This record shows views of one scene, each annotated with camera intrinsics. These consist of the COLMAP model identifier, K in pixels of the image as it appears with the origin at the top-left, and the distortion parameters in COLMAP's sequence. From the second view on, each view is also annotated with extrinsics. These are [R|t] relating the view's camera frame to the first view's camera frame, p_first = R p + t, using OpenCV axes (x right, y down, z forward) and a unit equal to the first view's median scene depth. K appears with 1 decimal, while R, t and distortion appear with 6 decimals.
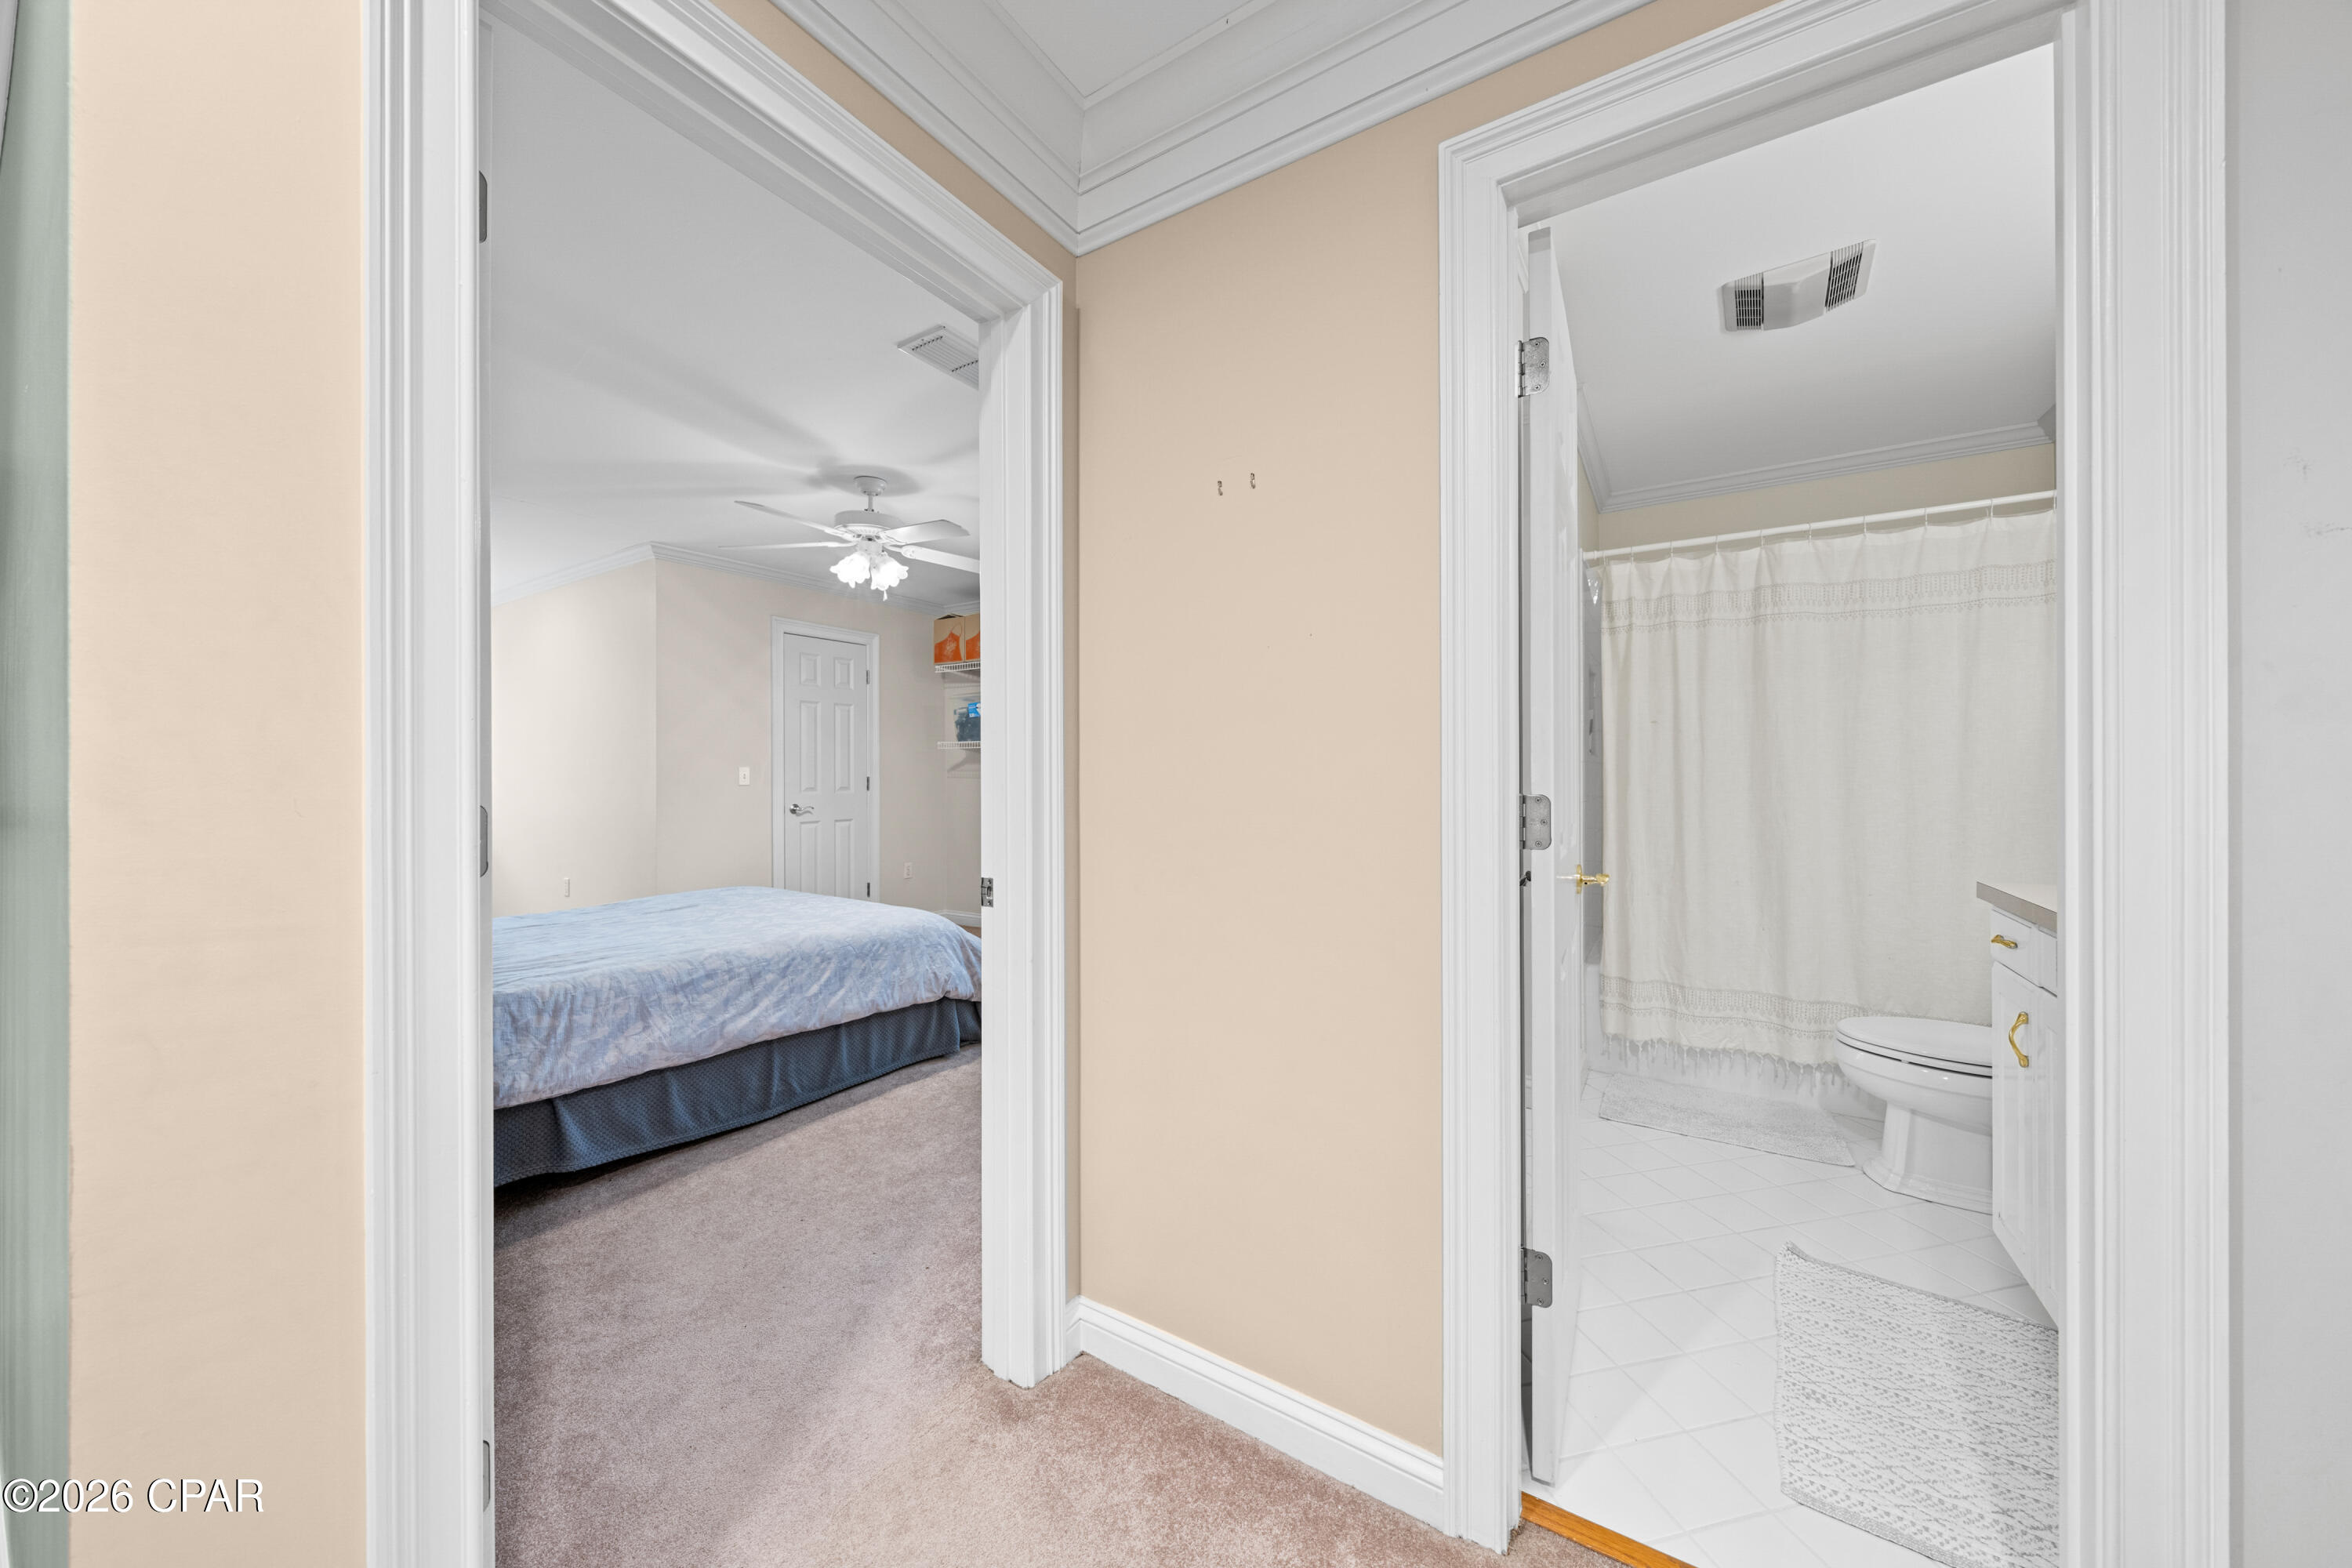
lens RADIAL K [[812.5, 0, 1161.8], [0, 812.5, 773.6], [0, 0, 1]] dist [-0.002996, -0.000318]
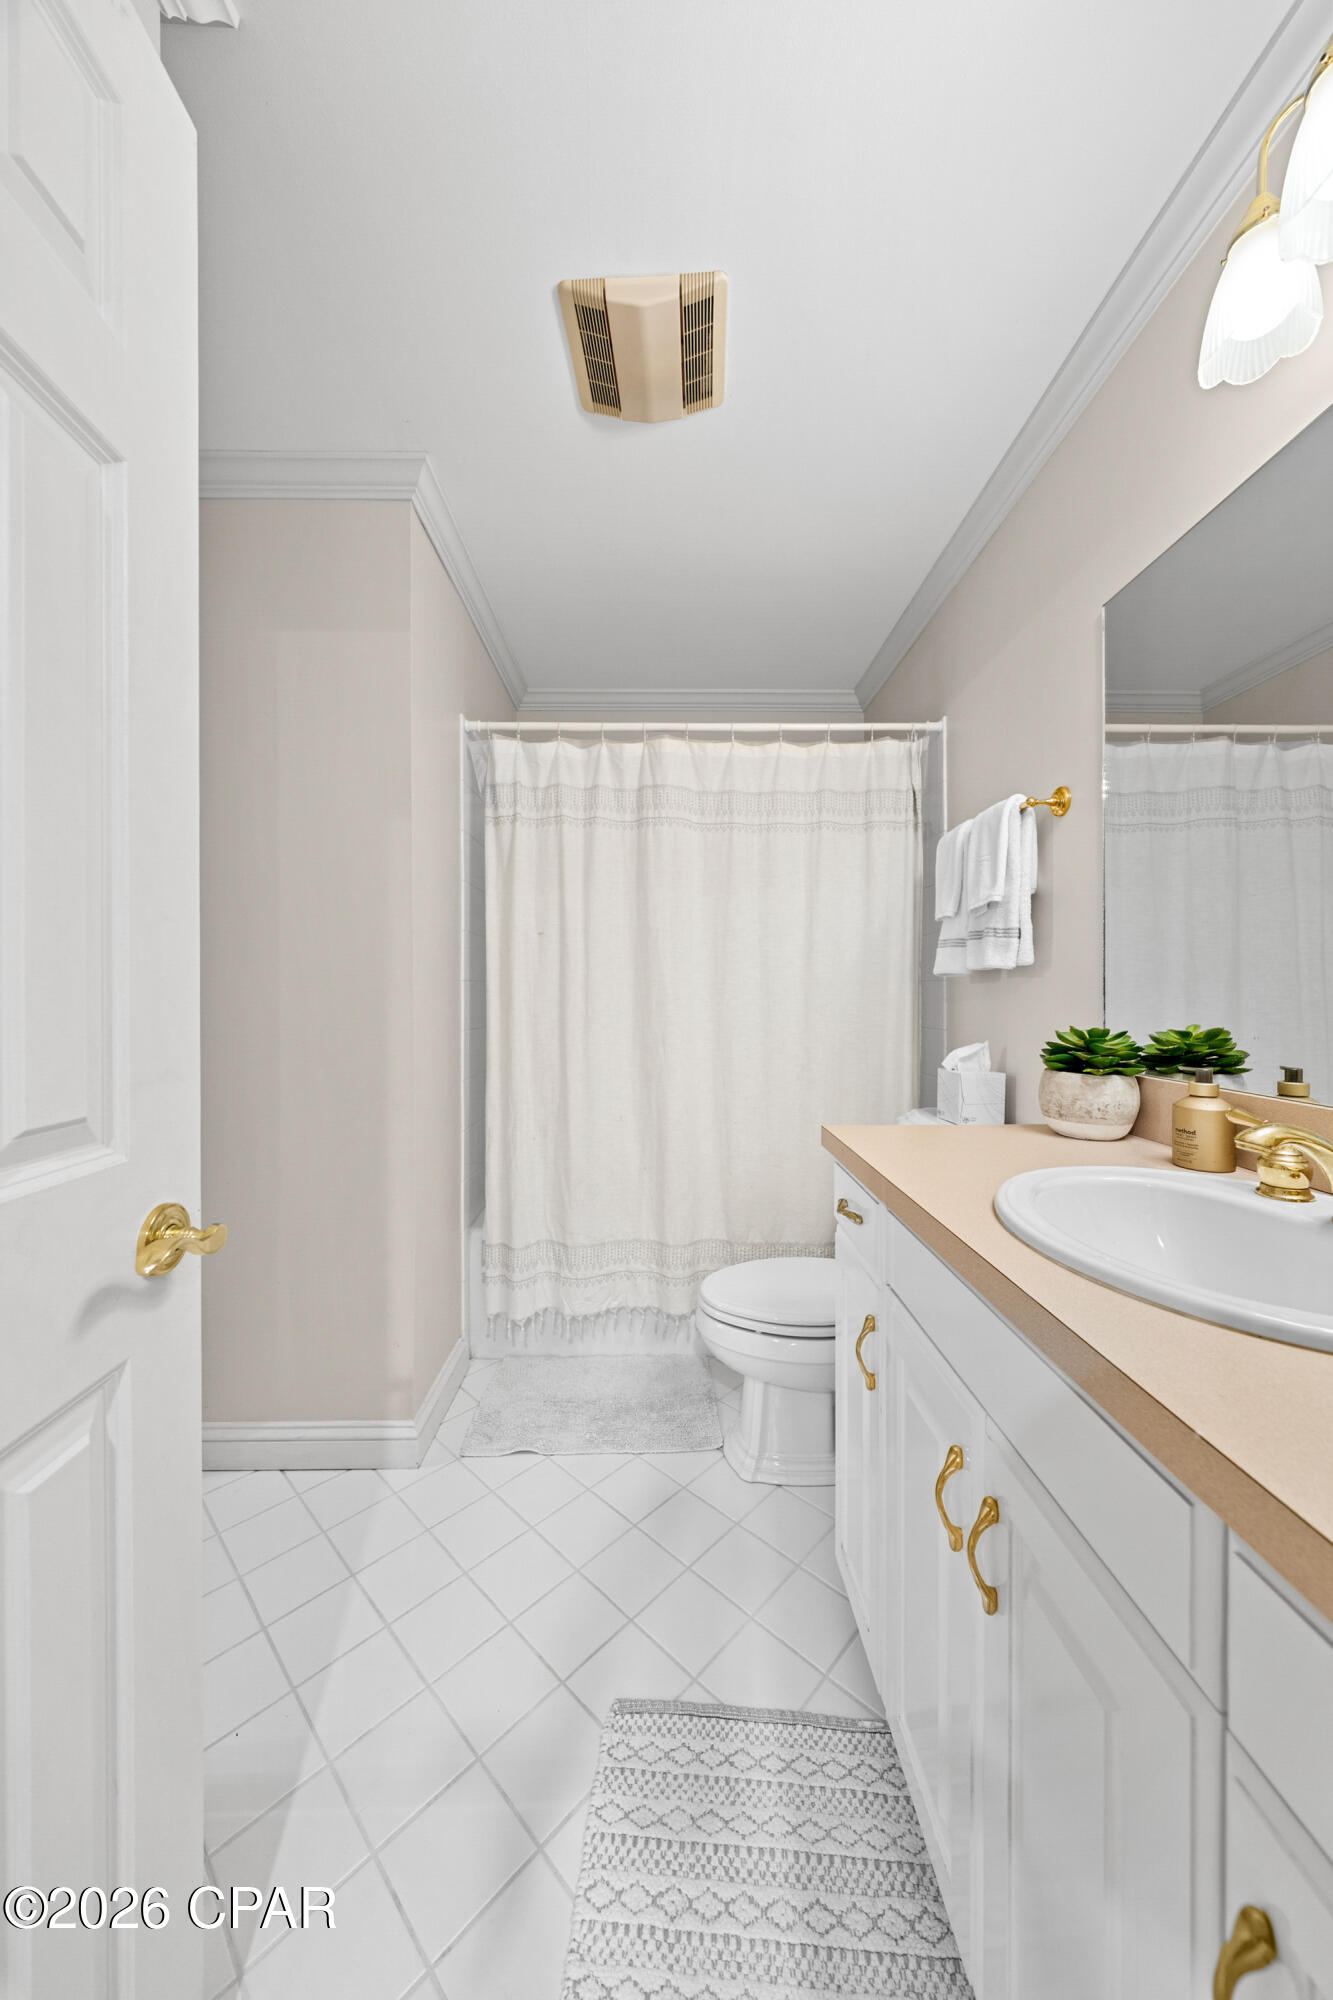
lens RADIAL K [[690.9, 0, 670.3], [0, 690.9, 999.0], [0, 0, 1]] dist [-0.002996, -0.000318]
pose [[0.830788, -0.002019, 0.556586, 0.335958], [-0.001560, 0.999981, 0.005956, -0.000242], [-0.556587, -0.005816, 0.830769, 0.345922]]
